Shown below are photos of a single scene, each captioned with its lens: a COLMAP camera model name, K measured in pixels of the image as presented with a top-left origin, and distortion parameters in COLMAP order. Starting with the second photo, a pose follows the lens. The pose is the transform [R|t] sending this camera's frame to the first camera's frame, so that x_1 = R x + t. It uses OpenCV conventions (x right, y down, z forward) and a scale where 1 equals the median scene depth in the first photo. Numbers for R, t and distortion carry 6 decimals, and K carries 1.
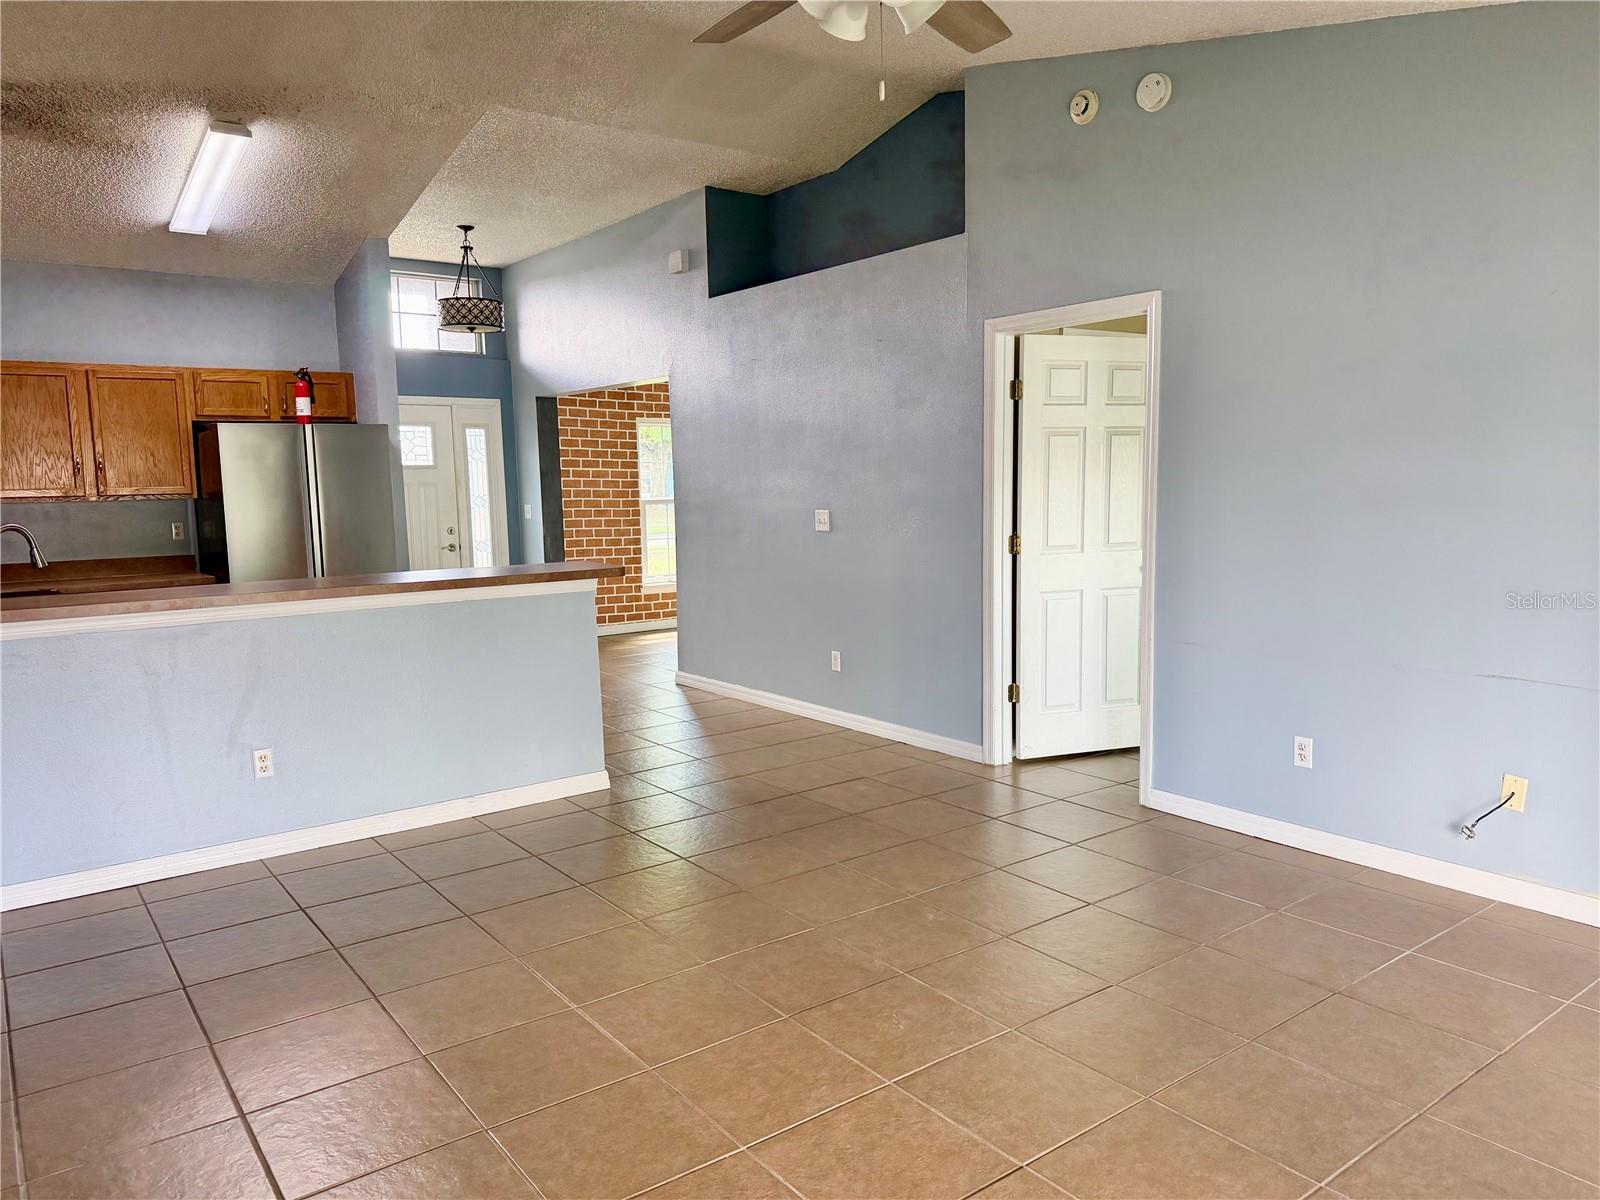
lens RADIAL K [[1114.2, 0, 803.5], [0, 1114.2, 607.9], [0, 0, 1]] dist [0.154707, -0.243755]
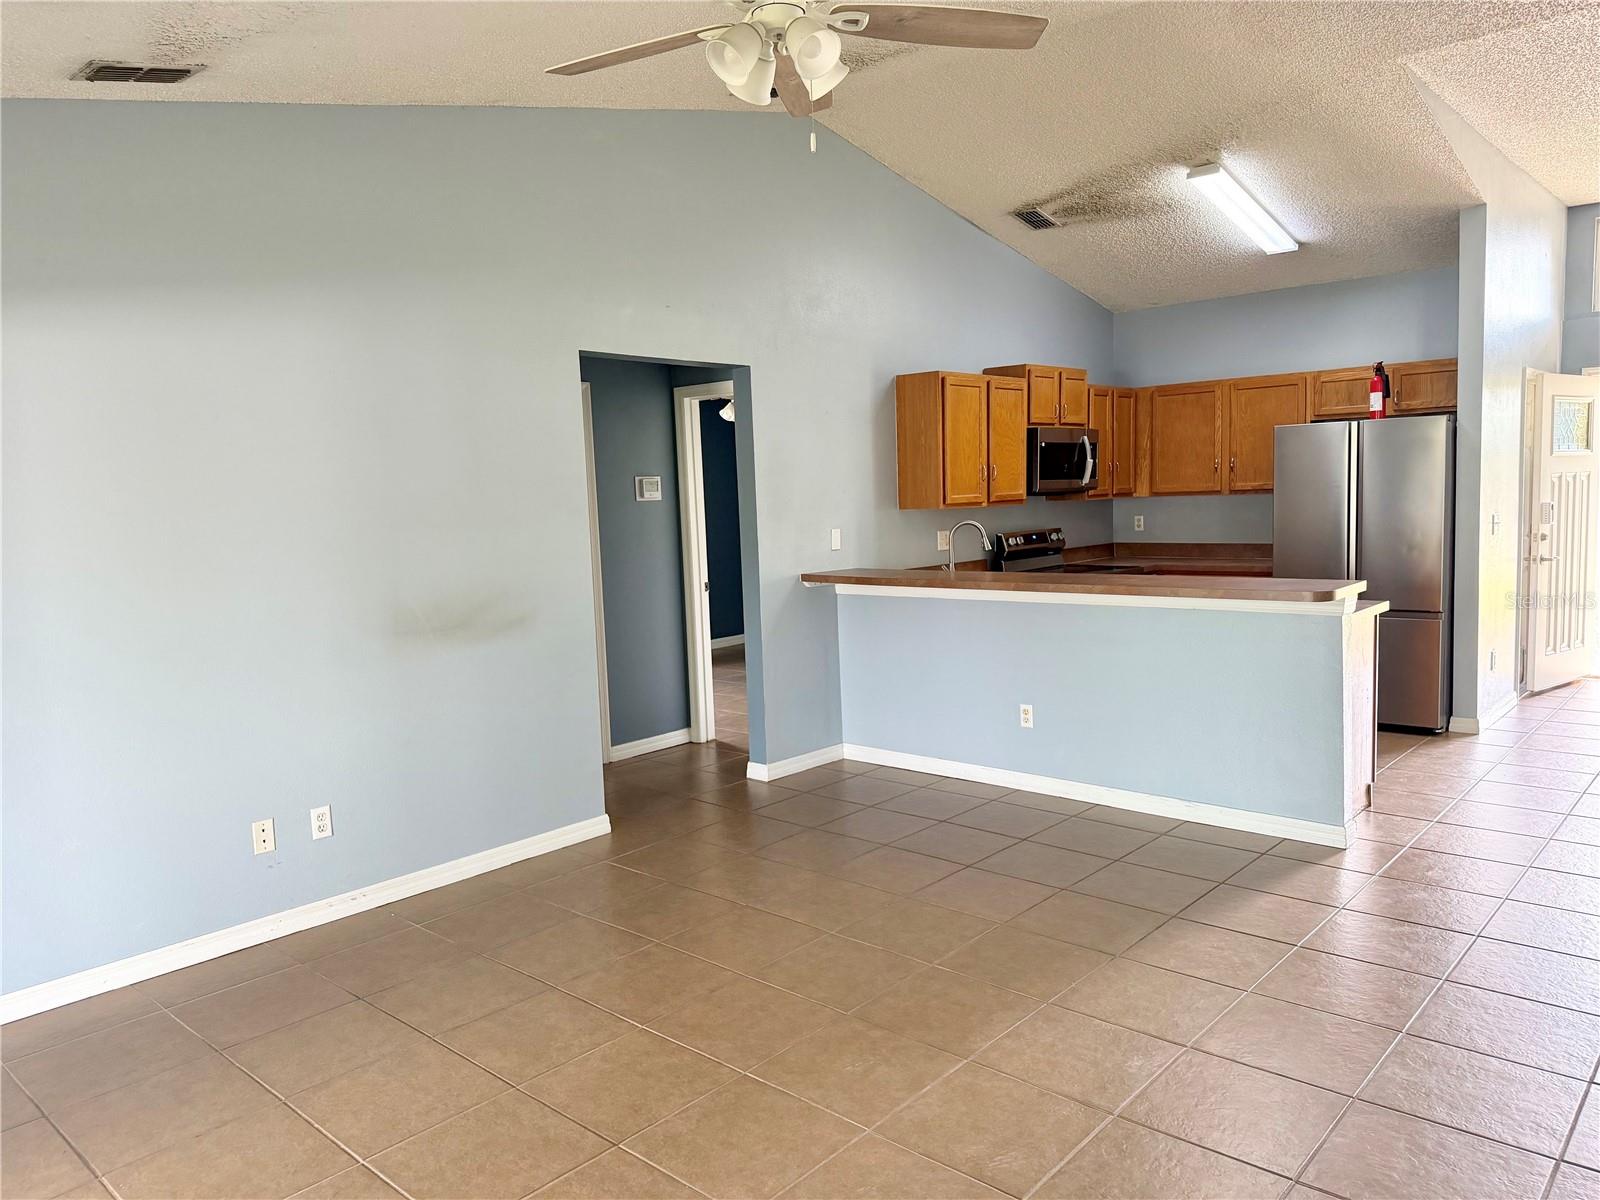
lens RADIAL K [[1114.2, 0, 803.5], [0, 1114.2, 607.9], [0, 0, 1]] dist [0.154707, -0.243755]
pose [[0.198874, 0.116944, -0.973023, 0.457206], [-0.083766, 0.991250, 0.102014, -0.060321], [0.976439, 0.061218, 0.206930, 0.330826]]
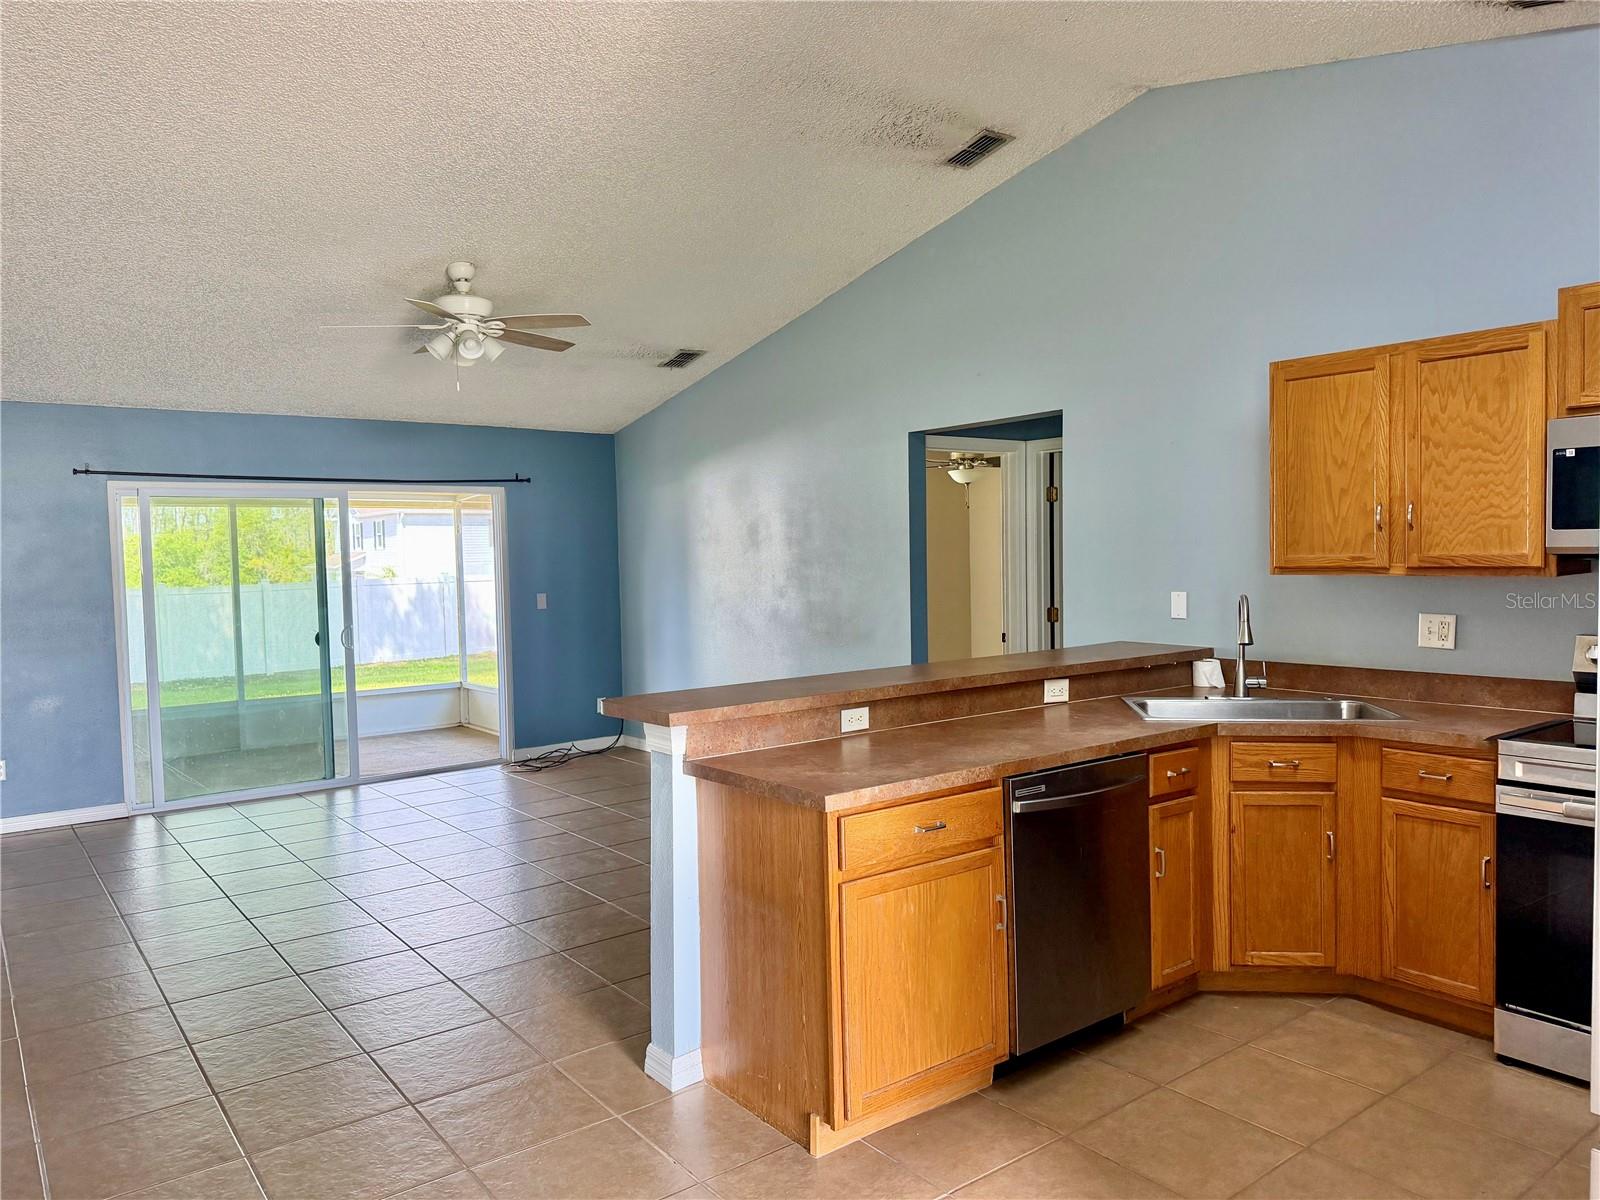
lens RADIAL K [[1114.2, 0, 803.5], [0, 1114.2, 607.9], [0, 0, 1]] dist [0.154707, -0.243755]
pose [[-0.998947, 0.043443, -0.014733, -0.211401], [0.040422, 0.985451, 0.165082, -0.154748], [0.021690, 0.164313, -0.986170, 1.276790]]
